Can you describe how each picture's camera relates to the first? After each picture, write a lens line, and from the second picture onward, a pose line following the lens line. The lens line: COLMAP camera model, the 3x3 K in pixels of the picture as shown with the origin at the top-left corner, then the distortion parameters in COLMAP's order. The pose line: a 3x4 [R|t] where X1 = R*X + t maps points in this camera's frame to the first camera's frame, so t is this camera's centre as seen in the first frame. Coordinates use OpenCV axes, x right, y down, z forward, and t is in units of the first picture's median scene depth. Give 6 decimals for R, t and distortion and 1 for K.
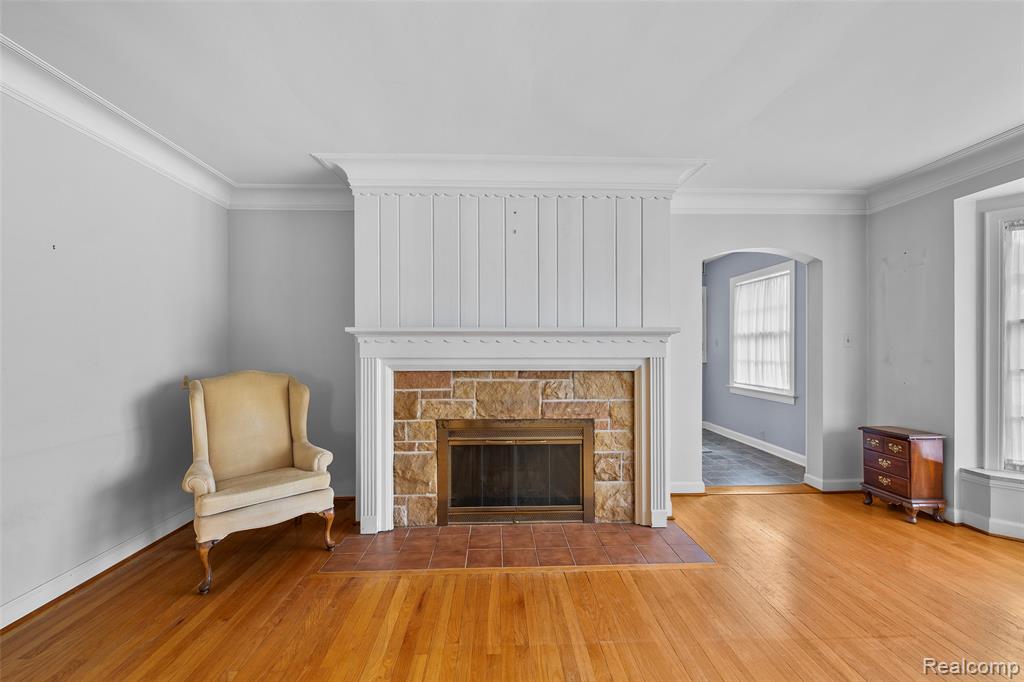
lens RADIAL K [[407.2, 0, 510.4], [0, 407.2, 345.6], [0, 0, 1]] dist [-0.001309, -0.000491]
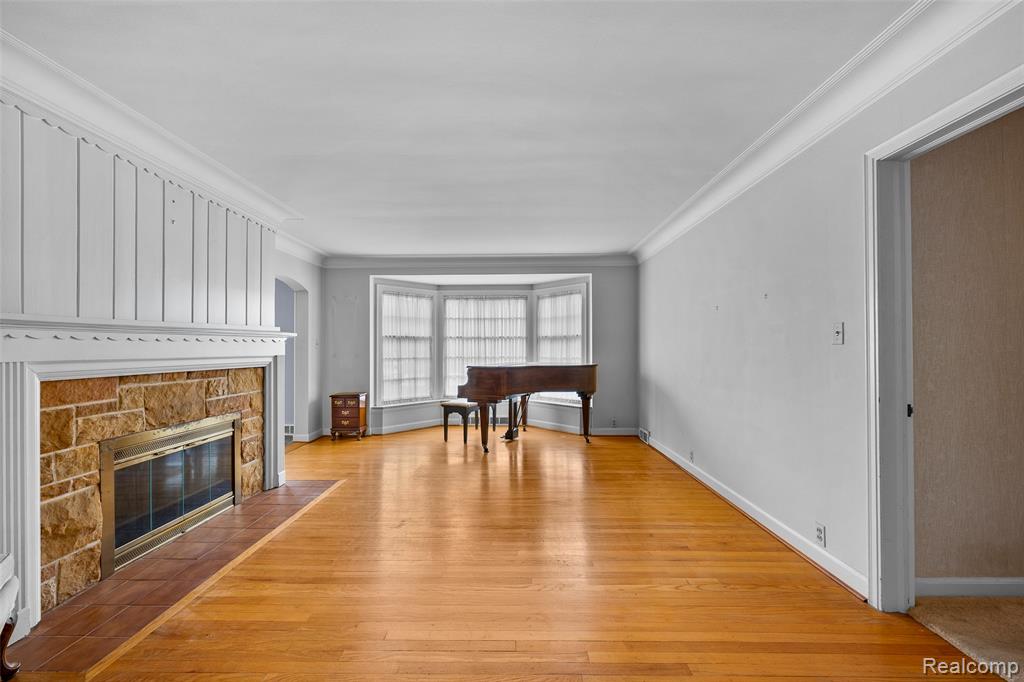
lens RADIAL K [[407.2, 0, 510.4], [0, 407.2, 345.6], [0, 0, 1]] dist [-0.001309, -0.000491]
pose [[0.056528, 0.007980, 0.998369, -0.890084], [0.002511, 0.999964, -0.008135, 0.010947], [-0.998398, 0.002967, 0.056505, 0.189523]]
